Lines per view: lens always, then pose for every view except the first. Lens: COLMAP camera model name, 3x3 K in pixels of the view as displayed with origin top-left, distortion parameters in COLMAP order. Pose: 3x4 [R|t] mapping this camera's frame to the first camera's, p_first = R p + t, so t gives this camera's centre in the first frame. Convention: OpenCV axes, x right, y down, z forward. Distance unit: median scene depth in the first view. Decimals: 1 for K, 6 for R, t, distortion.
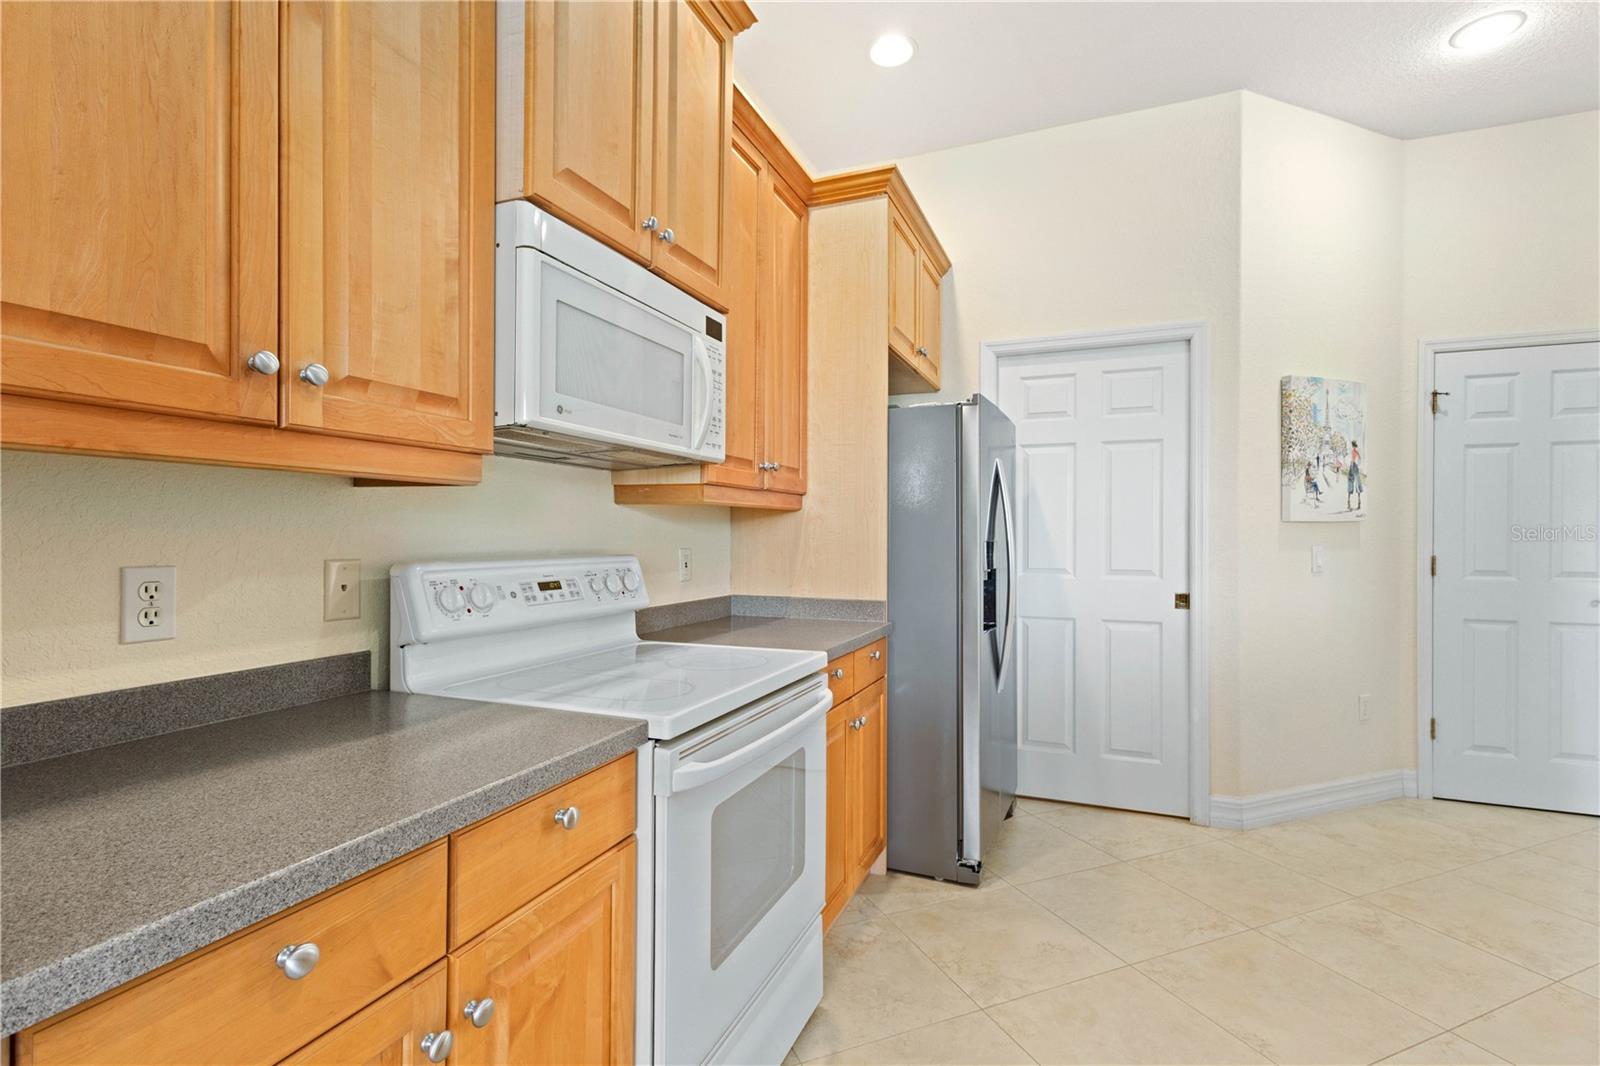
lens RADIAL K [[742.6, 0, 801.3], [0, 742.6, 536.4], [0, 0, 1]] dist [0.011832, -0.000186]
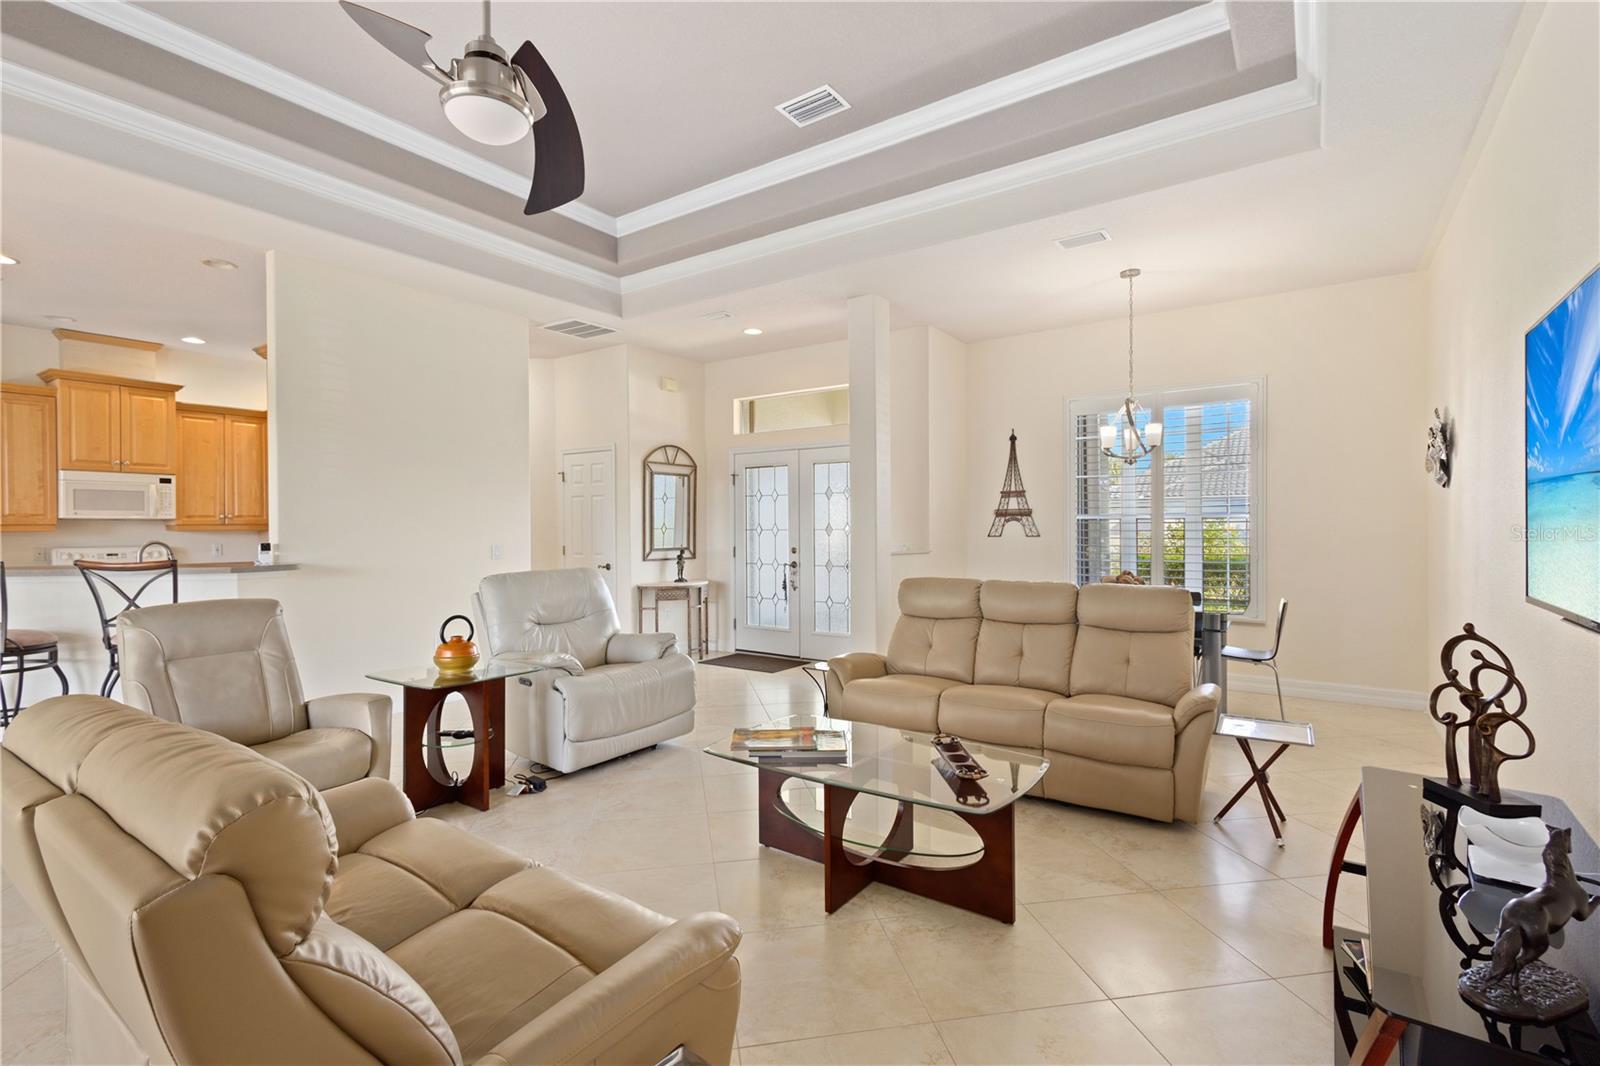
lens RADIAL K [[733.0, 0, 806.6], [0, 733.0, 530.7], [0, 0, 1]] dist [0.002720, -0.000135]
pose [[0.976624, -0.006786, -0.214850, 2.193007], [0.007303, 0.999972, 0.001615, -0.019676], [0.214833, -0.003147, 0.976646, -1.055835]]
